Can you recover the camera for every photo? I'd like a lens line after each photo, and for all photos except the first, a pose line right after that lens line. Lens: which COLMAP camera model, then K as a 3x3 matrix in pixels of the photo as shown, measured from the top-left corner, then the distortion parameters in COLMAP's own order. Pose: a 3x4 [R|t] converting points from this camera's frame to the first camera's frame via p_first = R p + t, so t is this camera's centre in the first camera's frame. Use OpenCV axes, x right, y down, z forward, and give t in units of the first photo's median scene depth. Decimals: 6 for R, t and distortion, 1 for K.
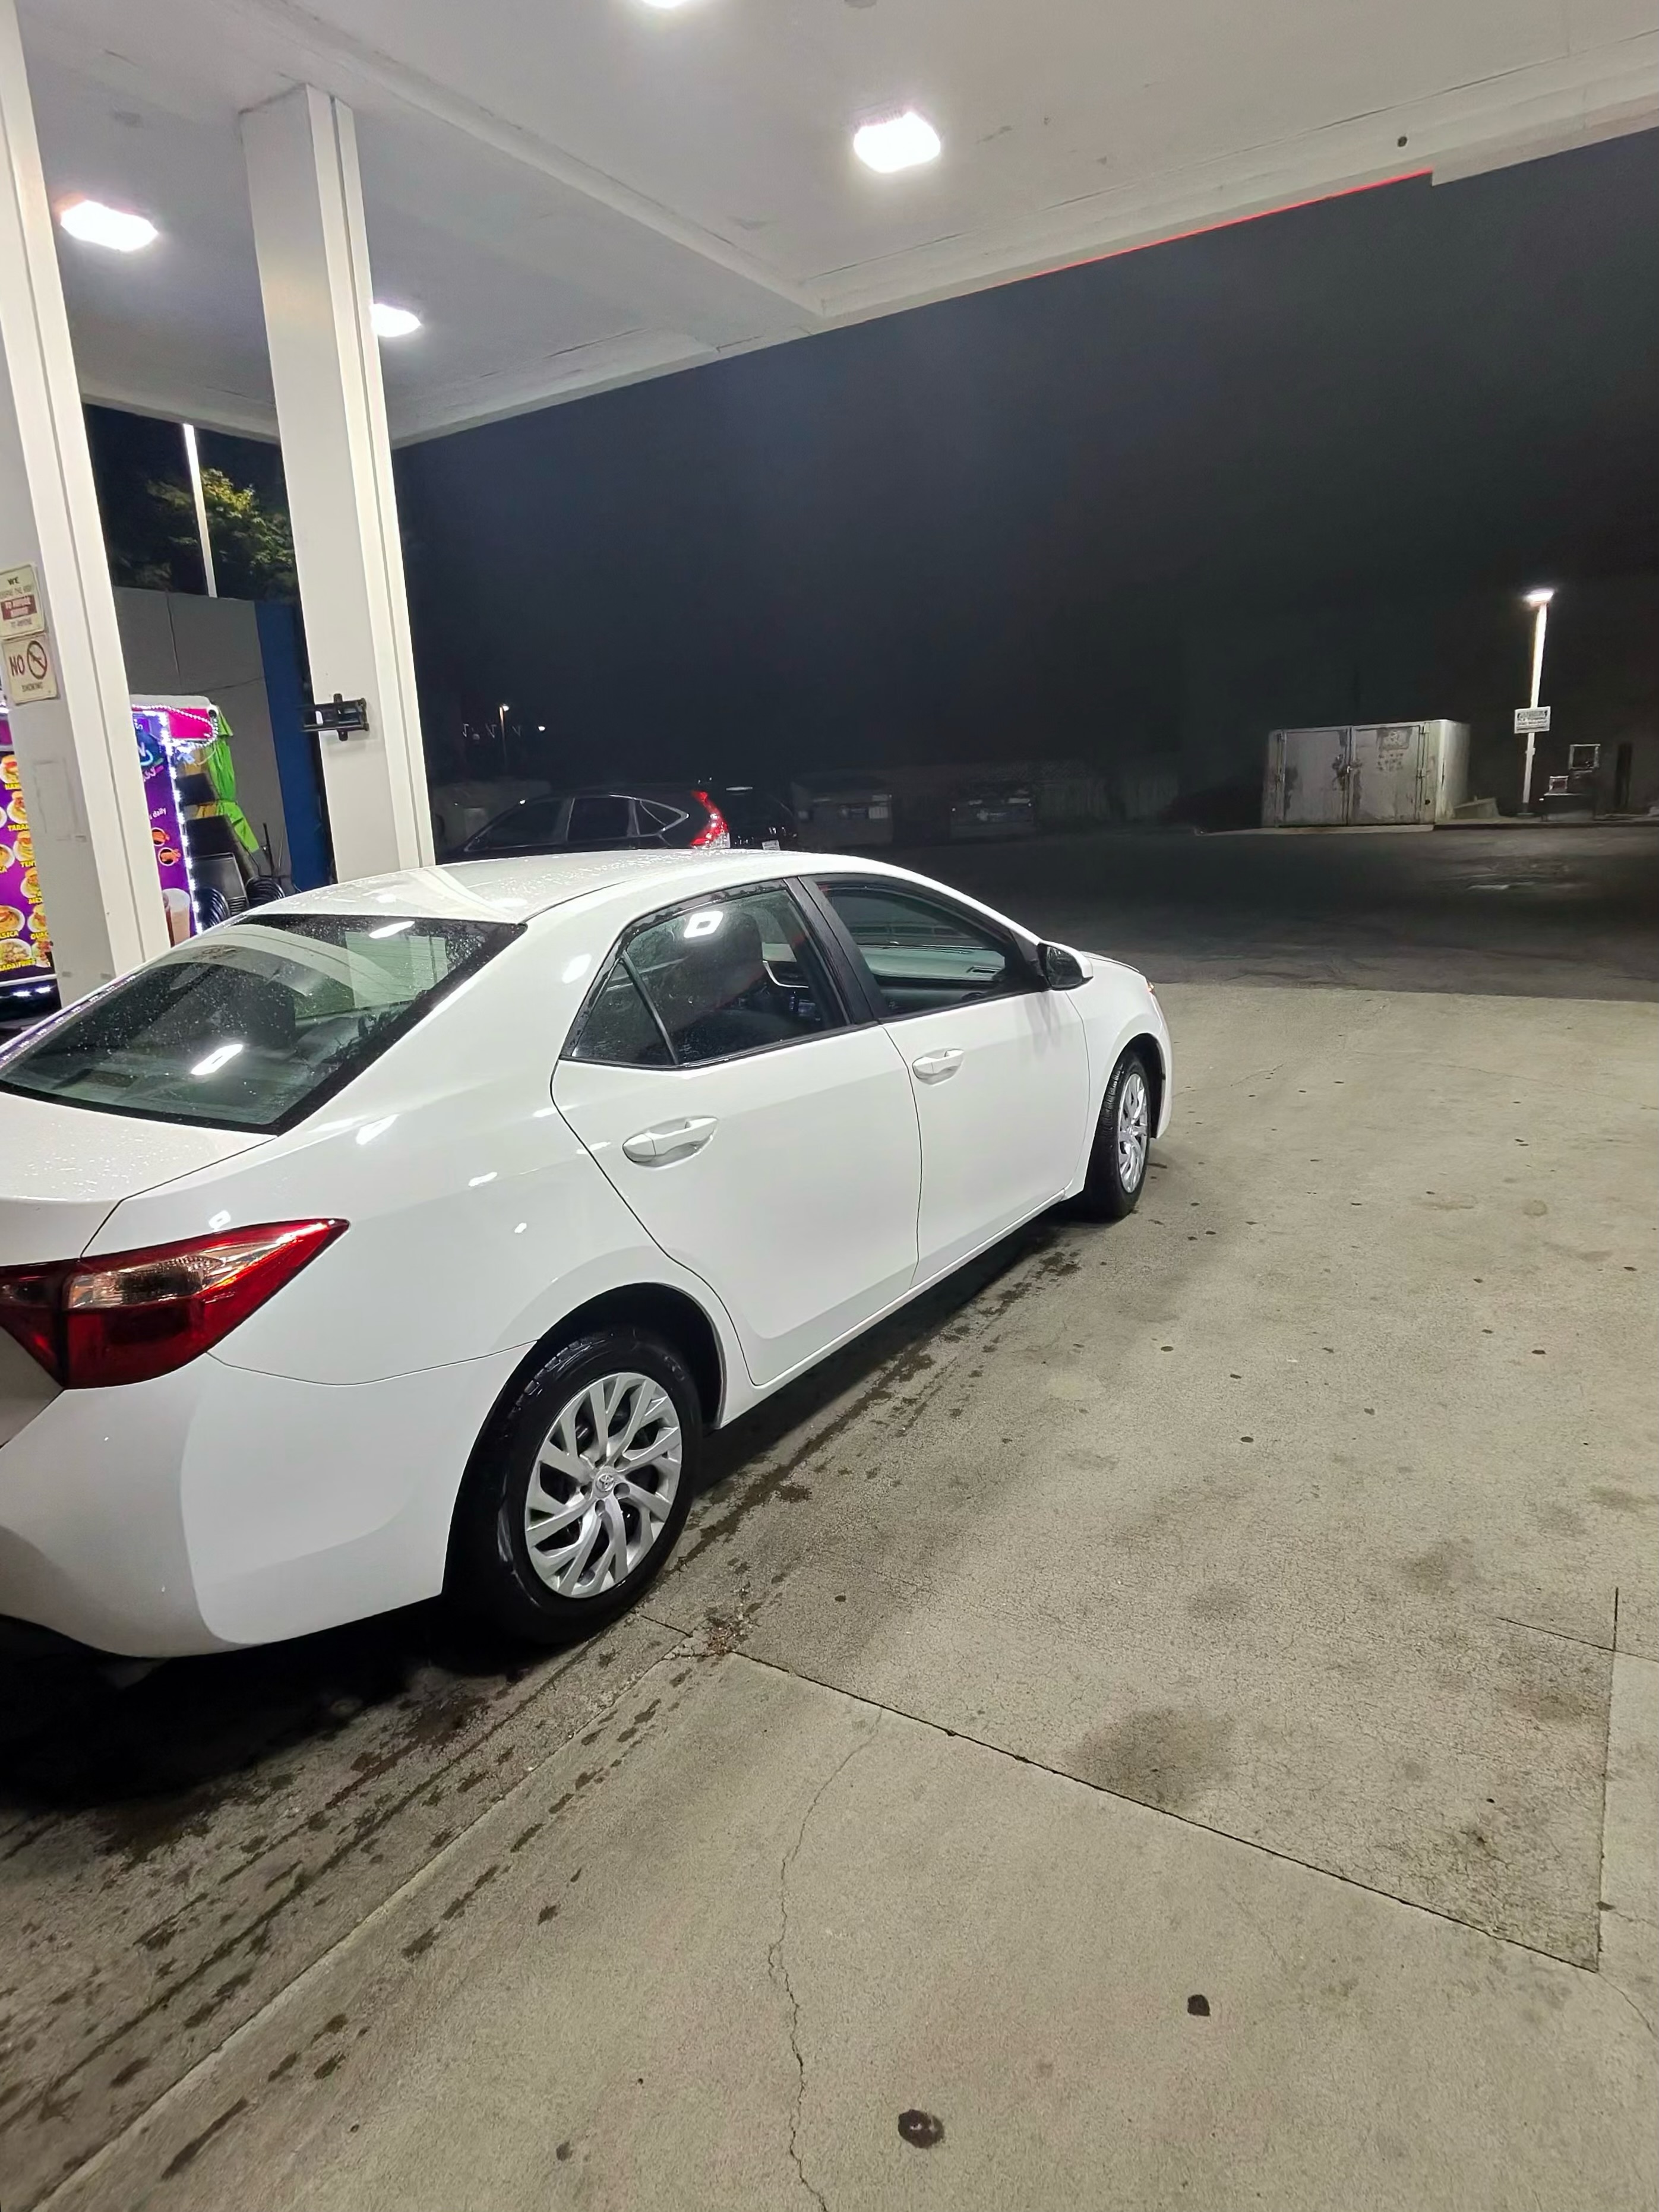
lens RADIAL K [[1287.8, 0, 829.5], [0, 1287.8, 1106.0], [0, 0, 1]] dist [-0.005382, 0.000007]
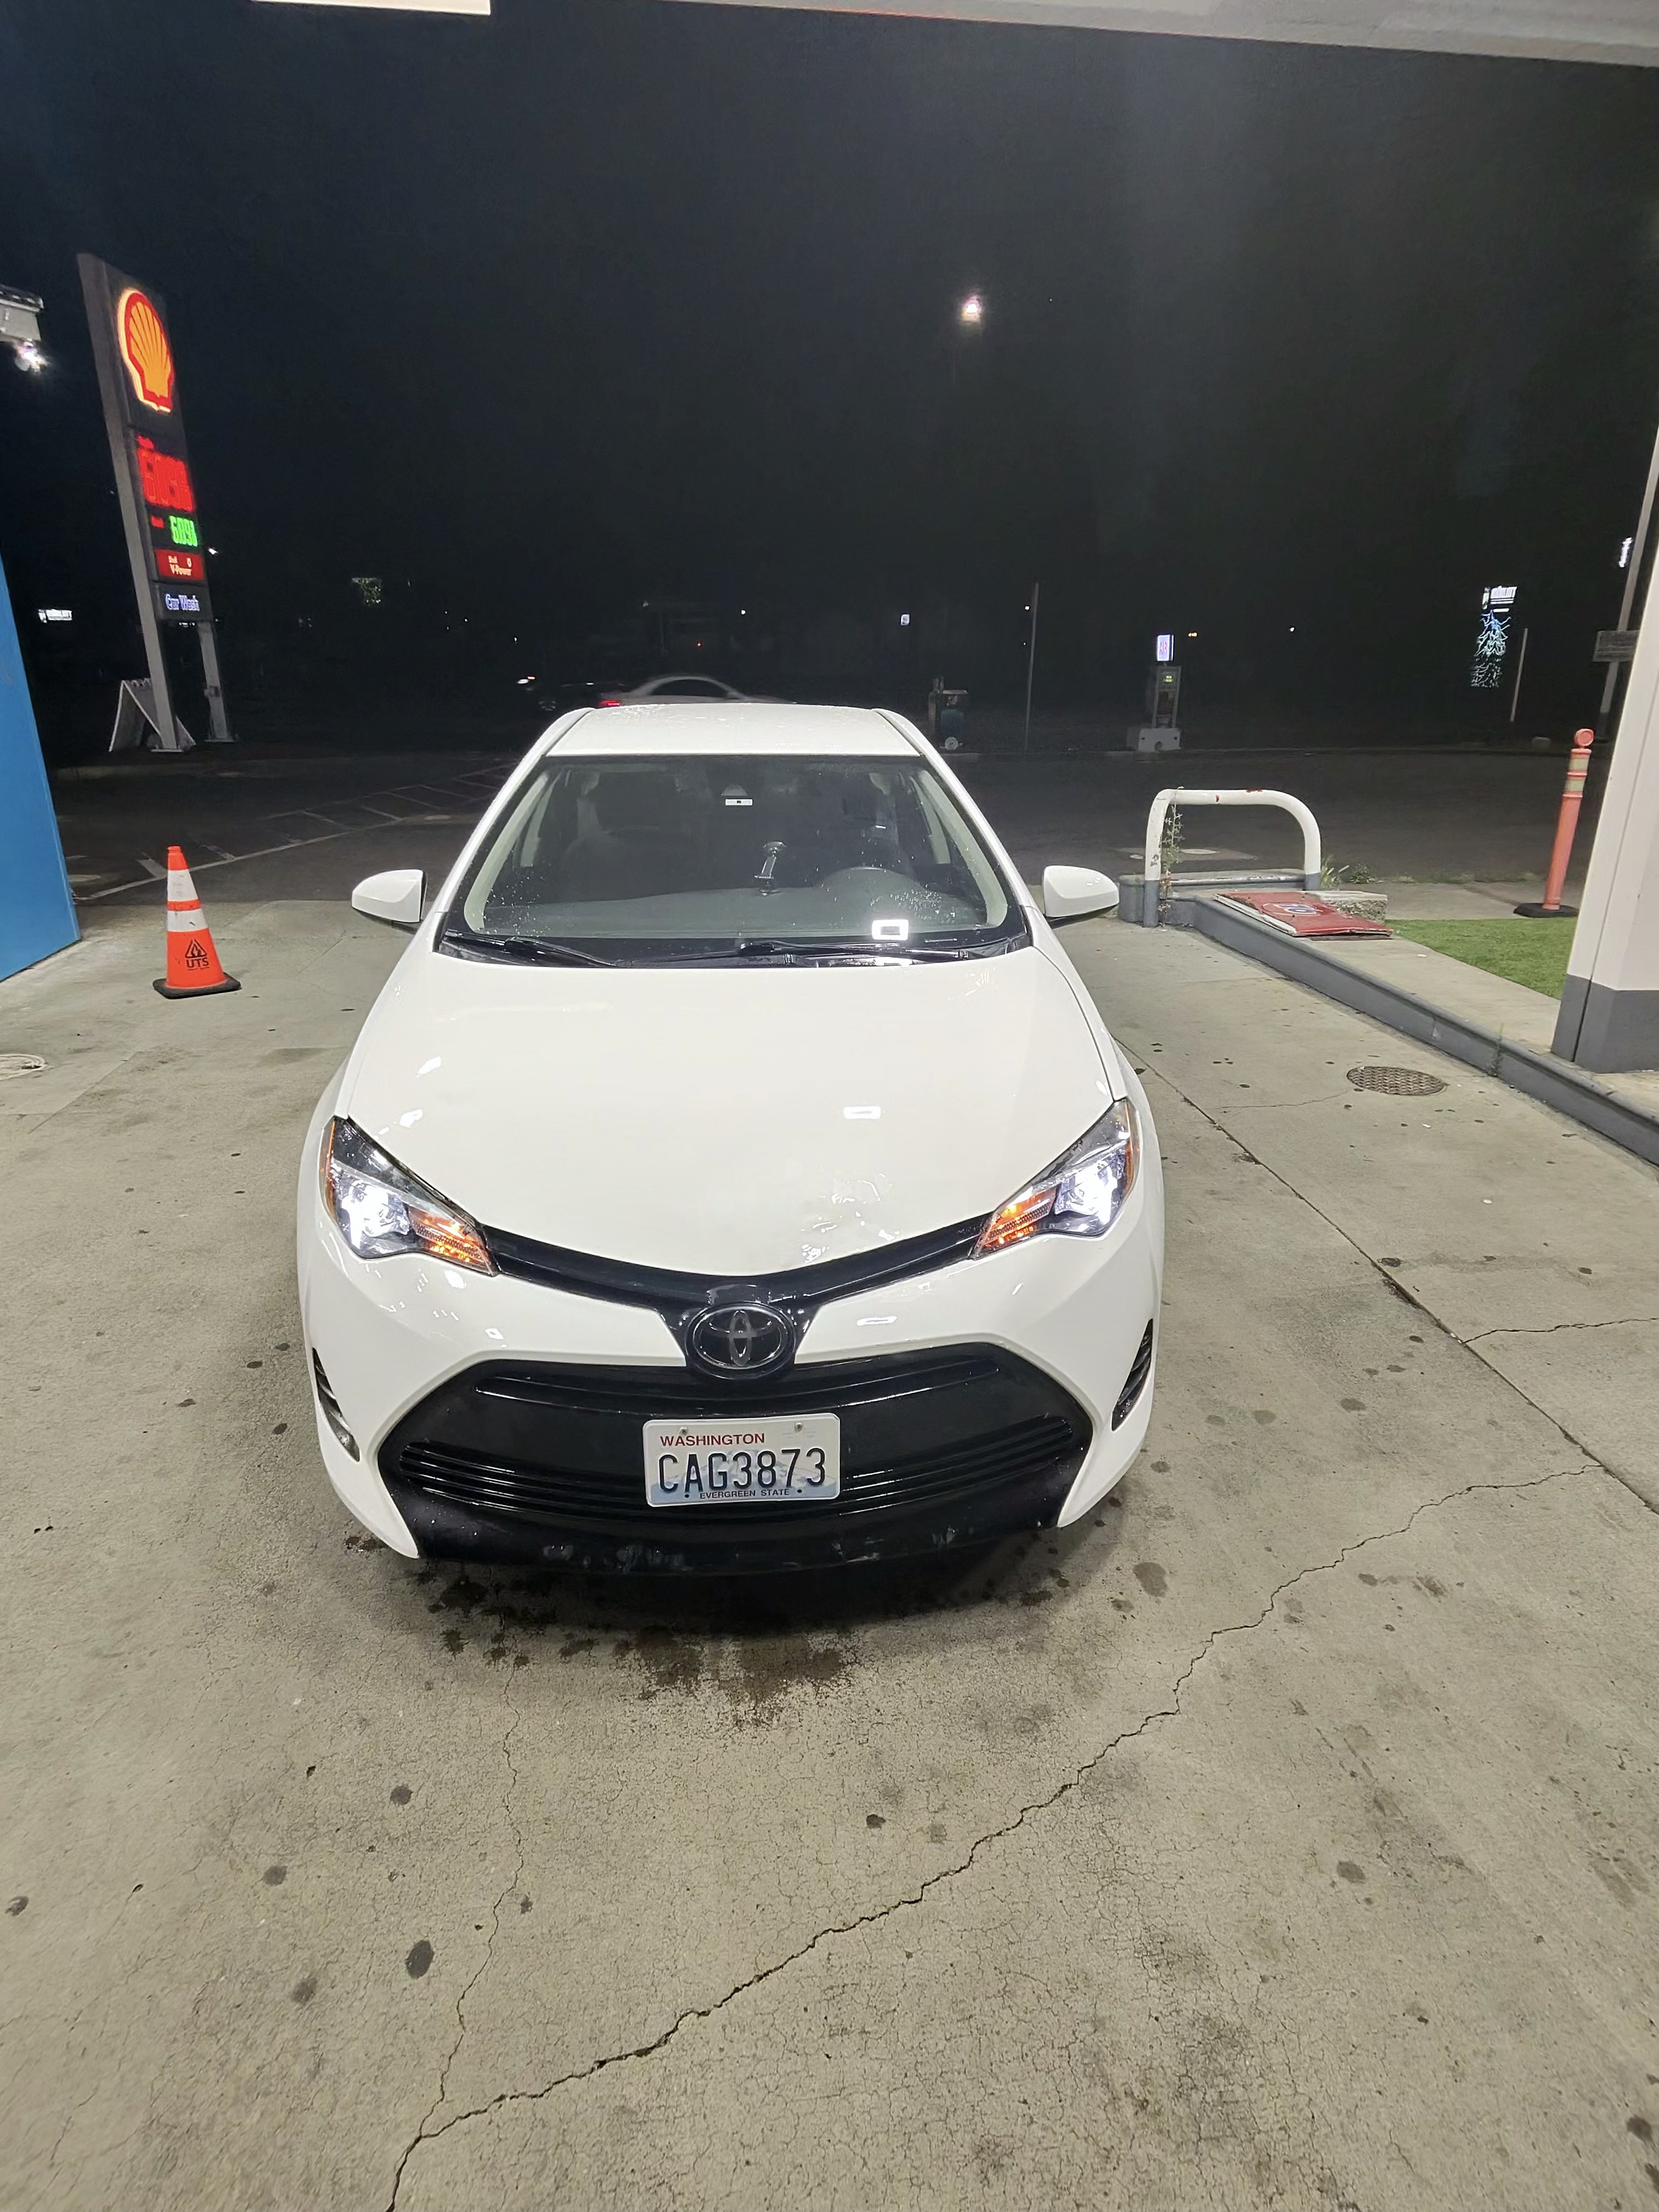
lens RADIAL K [[1233.8, 0, 854.7], [0, 1233.8, 1103.9], [0, 0, 1]] dist [0.000628, -0.000634]
pose [[-0.772809, 0.261183, -0.578402, 0.467242], [-0.127049, 0.829269, 0.544217, -0.493974], [0.621791, 0.494062, -0.607683, 1.818417]]
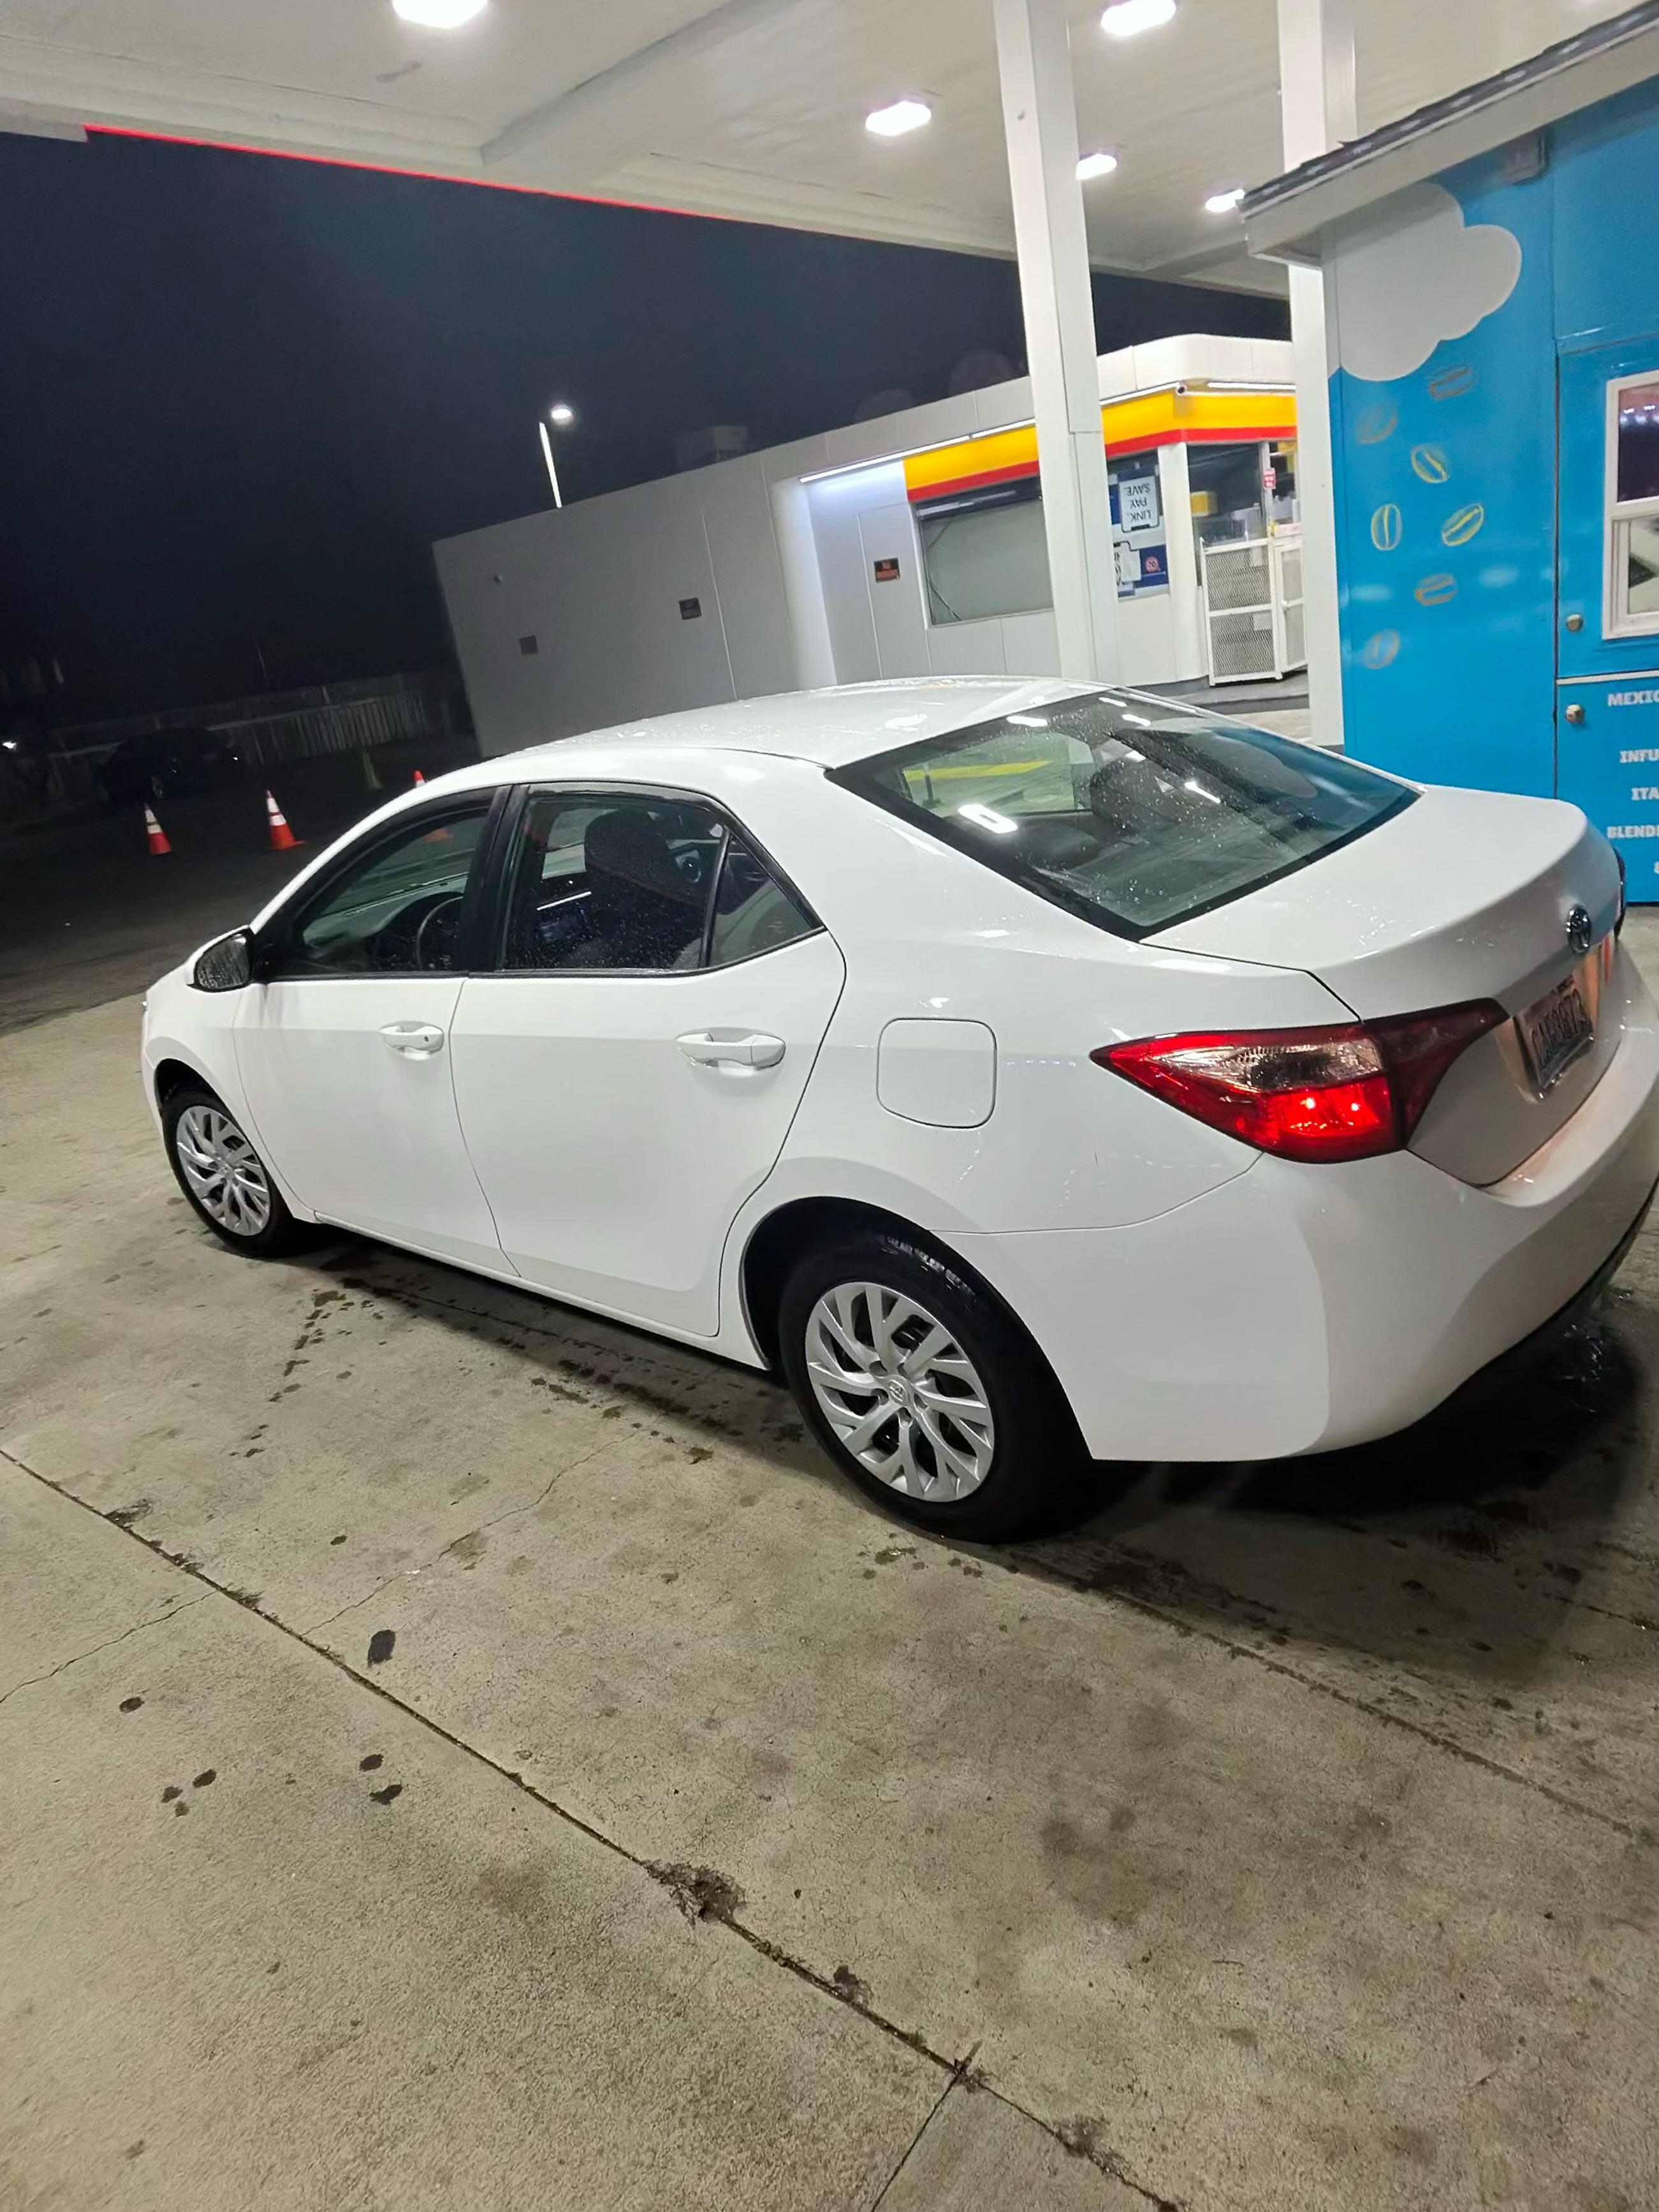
lens RADIAL K [[1369.0, 0, 829.5], [0, 1369.0, 1106.0], [0, 0, 1]] dist [-0.004720, 0.005665]
pose [[0.132331, -0.312357, 0.940703, -1.055311], [0.386643, 0.890136, 0.241176, -0.141815], [-0.912686, 0.331801, 0.238563, 0.743710]]
